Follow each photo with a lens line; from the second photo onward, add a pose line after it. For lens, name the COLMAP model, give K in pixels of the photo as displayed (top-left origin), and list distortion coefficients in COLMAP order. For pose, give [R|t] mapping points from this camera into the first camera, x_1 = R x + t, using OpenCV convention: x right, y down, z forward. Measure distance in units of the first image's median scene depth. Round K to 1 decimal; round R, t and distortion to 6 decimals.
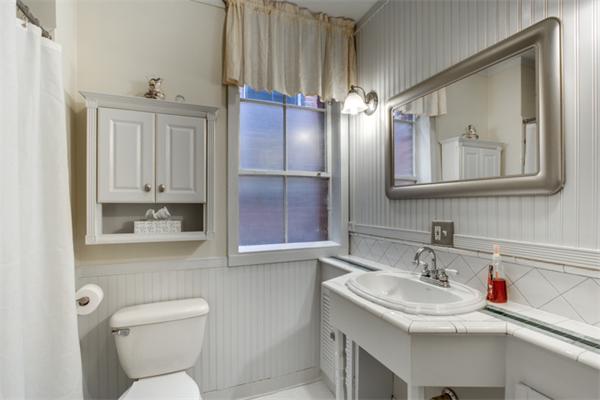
lens RADIAL K [[288.5, 0, 300.5], [0, 288.5, 201.3], [0, 0, 1]] dist [-0.012881, 0.004070]
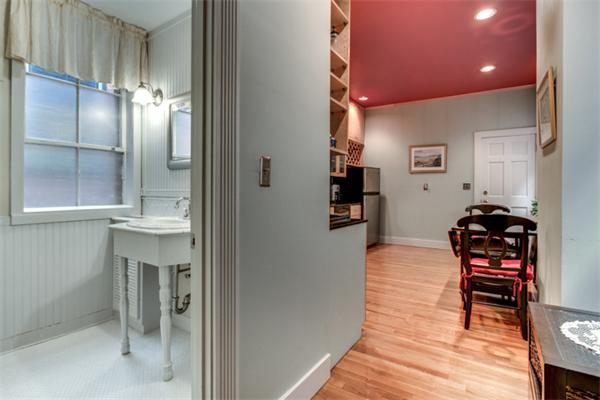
lens RADIAL K [[288.5, 0, 298.6], [0, 288.5, 188.1], [0, 0, 1]] dist [-0.012881, 0.004070]
pose [[0.834237, 0.005354, 0.551380, 0.056218], [-0.009149, 0.999950, 0.004133, 0.065730], [-0.551330, -0.008493, 0.834244, -0.471391]]
